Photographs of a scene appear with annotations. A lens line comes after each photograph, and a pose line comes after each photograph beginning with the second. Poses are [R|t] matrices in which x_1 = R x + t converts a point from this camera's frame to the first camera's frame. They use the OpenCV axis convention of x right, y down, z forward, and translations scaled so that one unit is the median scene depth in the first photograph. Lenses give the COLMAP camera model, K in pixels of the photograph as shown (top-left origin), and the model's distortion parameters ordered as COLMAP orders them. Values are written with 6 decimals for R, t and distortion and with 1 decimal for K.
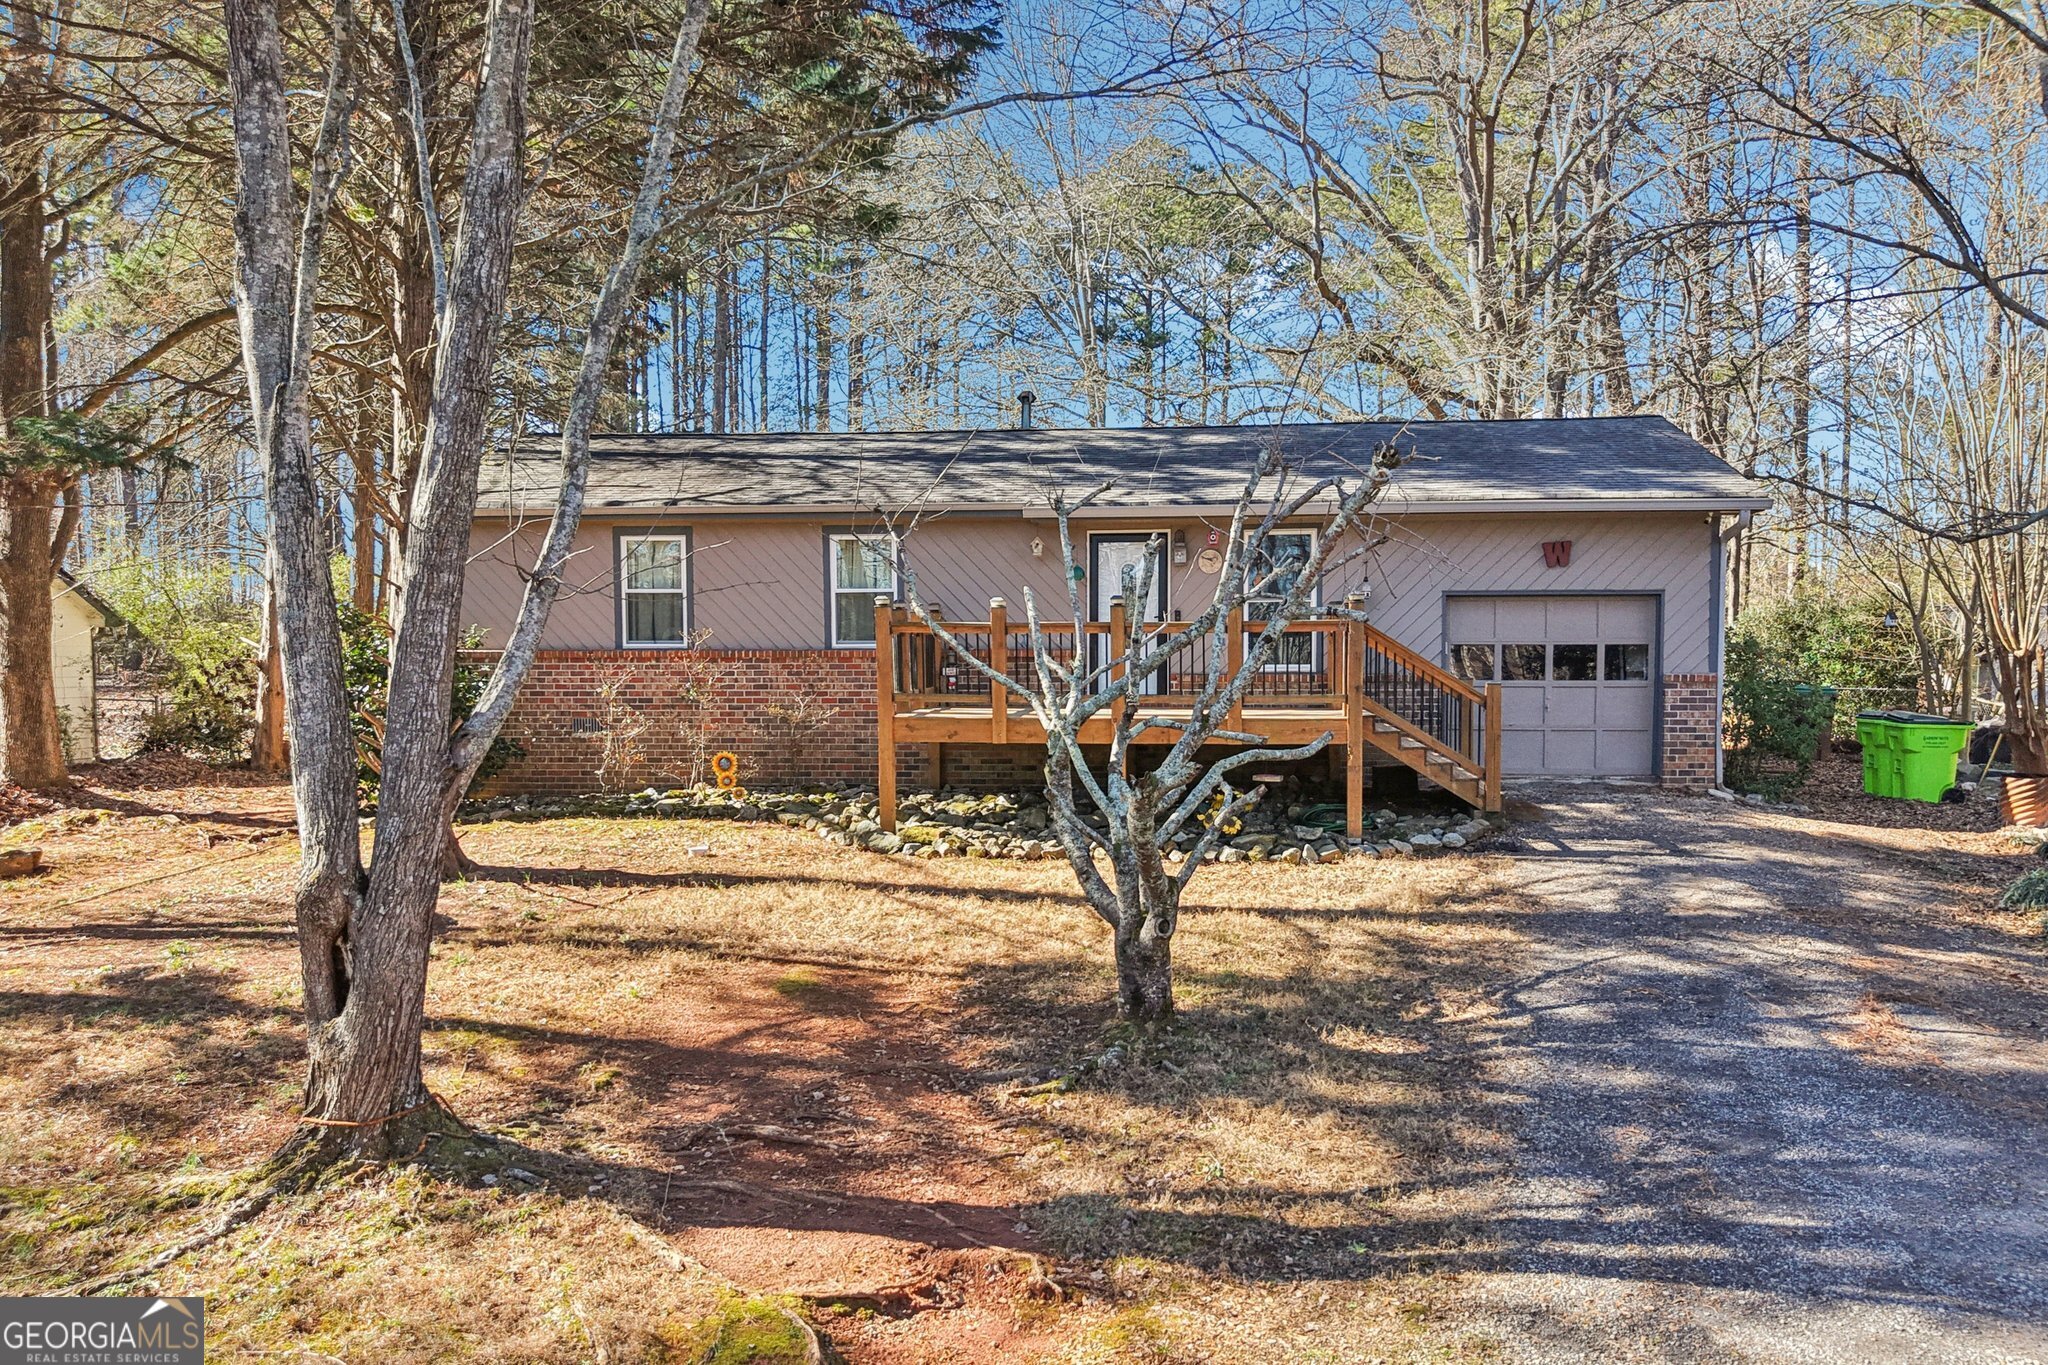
lens RADIAL K [[1726.8, 0, 1024.0], [0, 1726.8, 682.5], [0, 0, 1]] dist [0.058385, -0.086734]
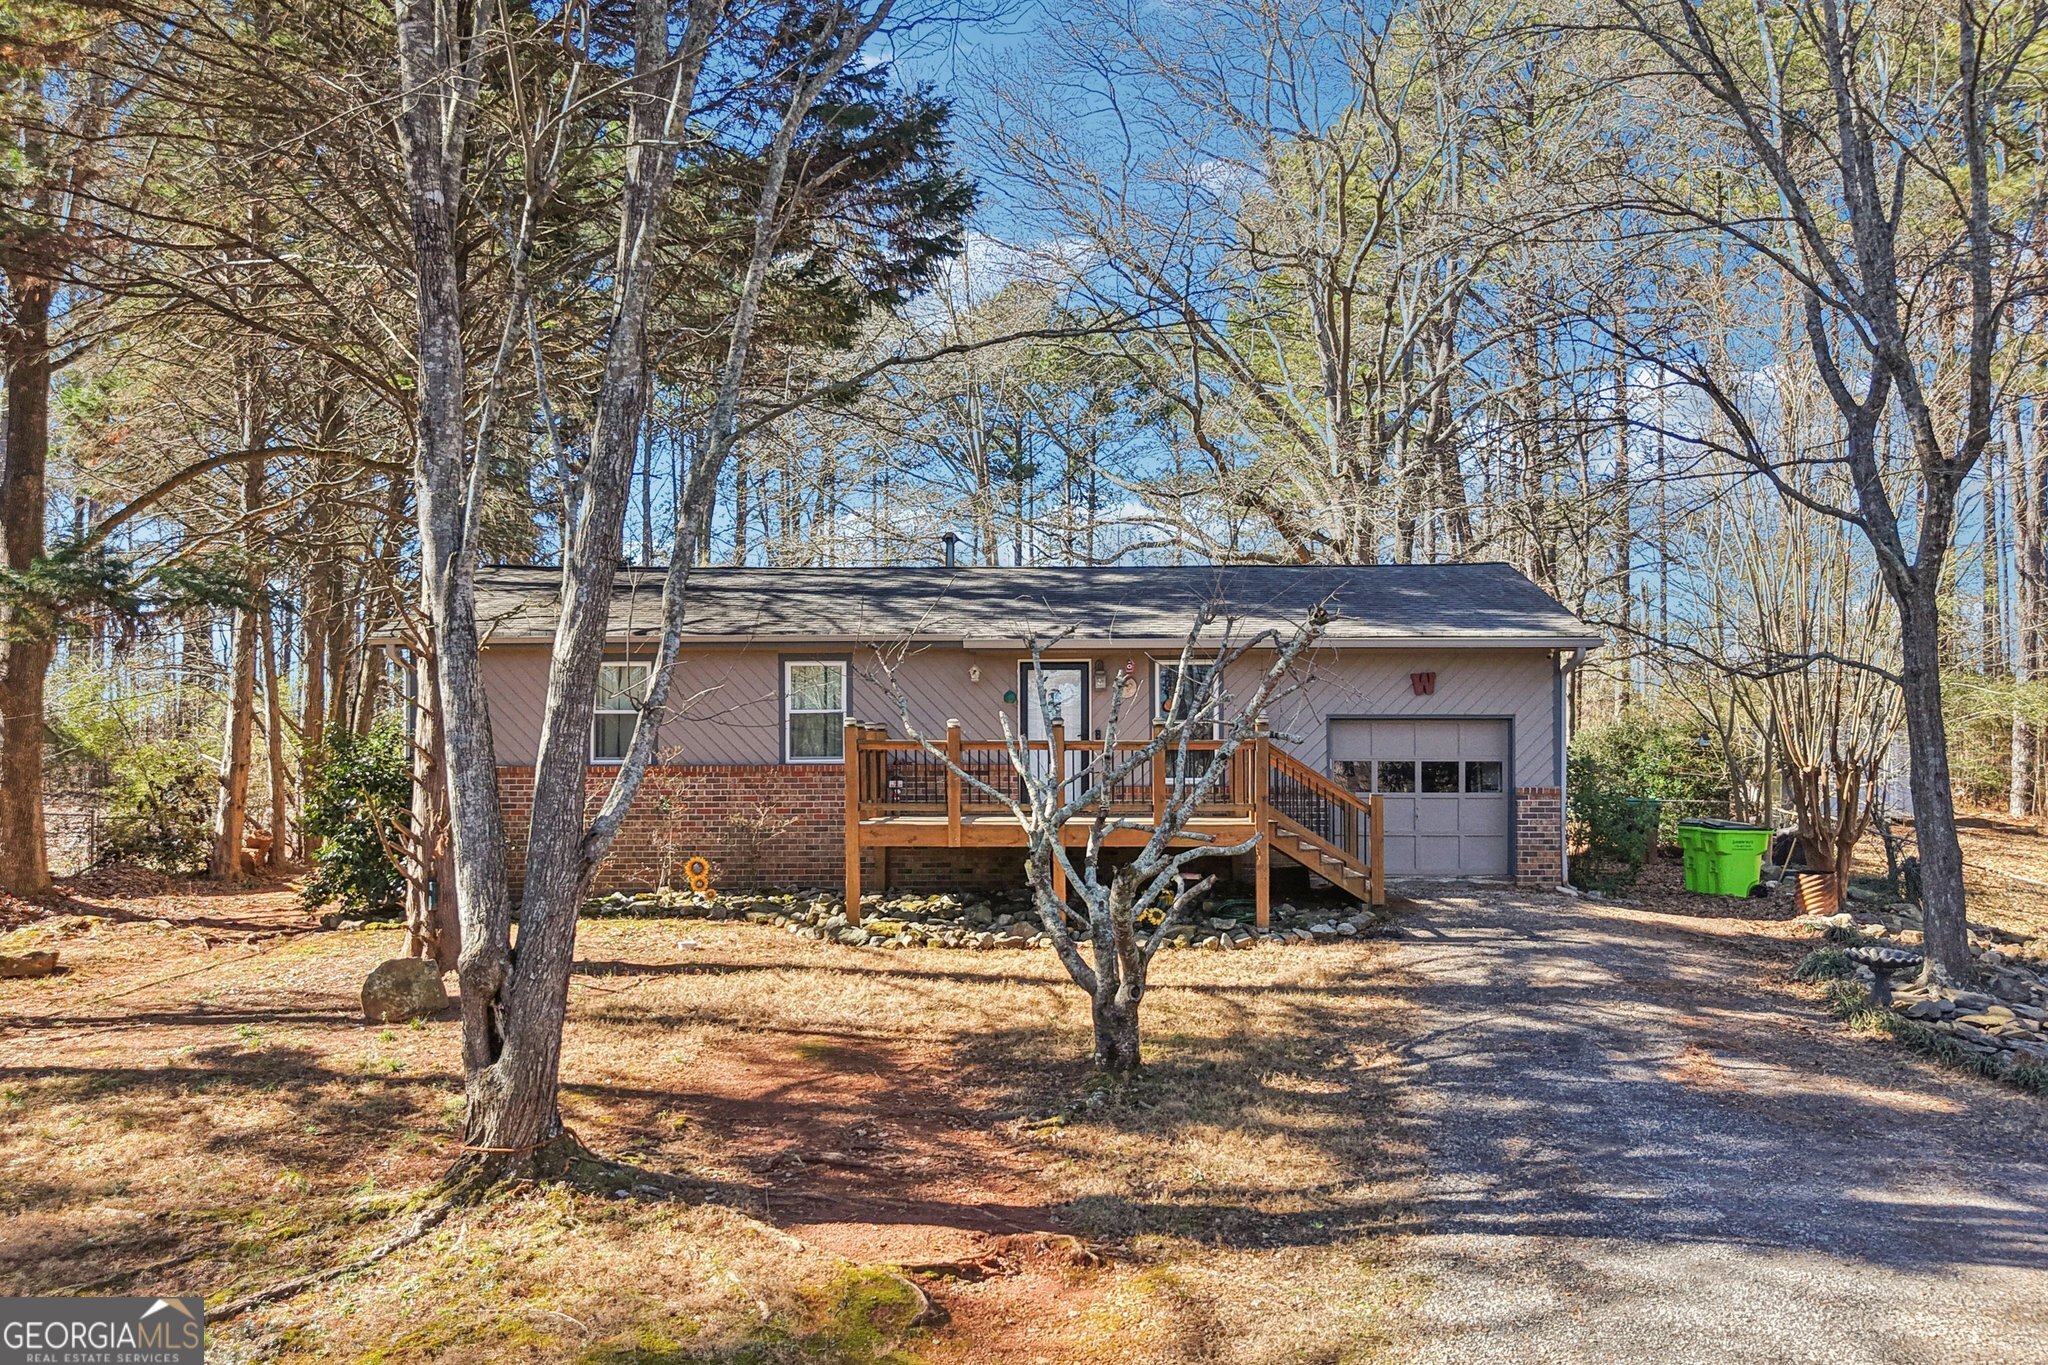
lens RADIAL K [[1721.7, 0, 1024.0], [0, 1721.7, 682.5], [0, 0, 1]] dist [0.092184, -0.193832]
pose [[0.996274, 0.004668, 0.086122, -0.083661], [0.001109, 0.997758, -0.066918, 0.003591], [-0.086242, 0.066765, 0.994035, -0.179678]]
